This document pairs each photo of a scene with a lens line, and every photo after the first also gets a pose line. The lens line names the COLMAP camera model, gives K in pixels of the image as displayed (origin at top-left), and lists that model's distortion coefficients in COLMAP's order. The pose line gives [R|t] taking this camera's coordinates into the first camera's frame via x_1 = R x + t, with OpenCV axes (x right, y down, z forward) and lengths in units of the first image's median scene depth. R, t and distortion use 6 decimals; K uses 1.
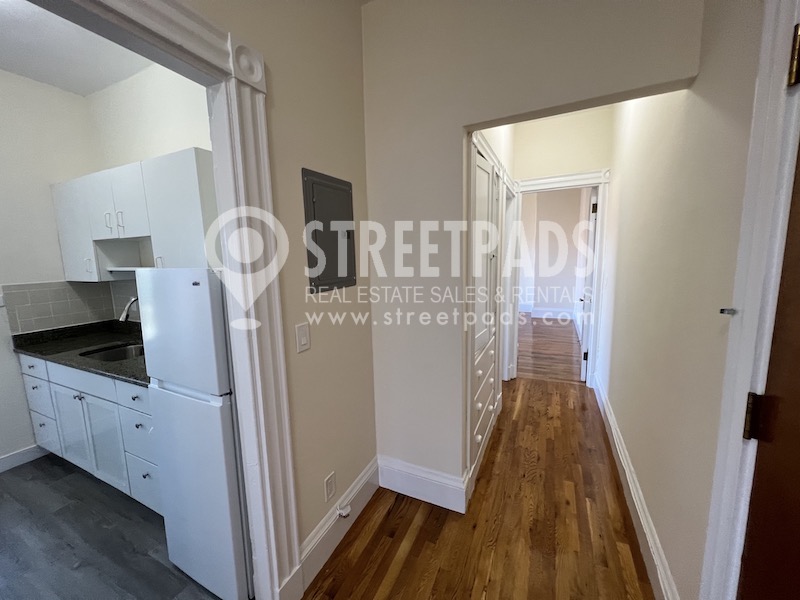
lens RADIAL K [[319.9, 0, 397.1], [0, 319.9, 297.7], [0, 0, 1]] dist [-0.000935, 0.000279]
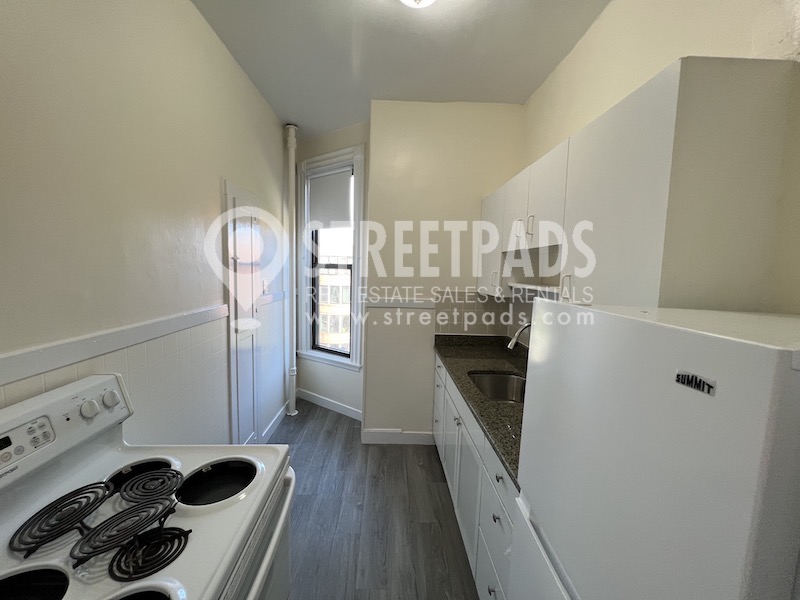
lens RADIAL K [[319.9, 0, 397.1], [0, 319.9, 297.7], [0, 0, 1]] dist [-0.000935, 0.000279]
pose [[0.458349, 0.121593, -0.880415, -0.268853], [-0.163648, 0.985206, 0.050870, -0.049698], [0.873576, 0.120762, 0.471467, 0.323740]]
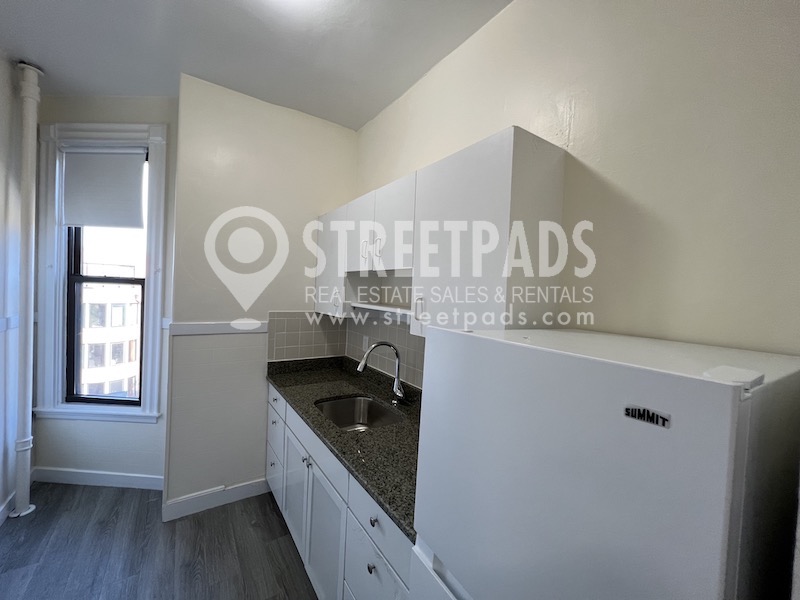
lens RADIAL K [[319.9, 0, 397.1], [0, 319.9, 297.7], [0, 0, 1]] dist [-0.000935, 0.000279]
pose [[0.859487, 0.077278, -0.505282, -0.369190], [-0.138143, 0.986839, -0.084054, -0.053686], [0.492136, 0.142045, 0.858851, 0.312741]]
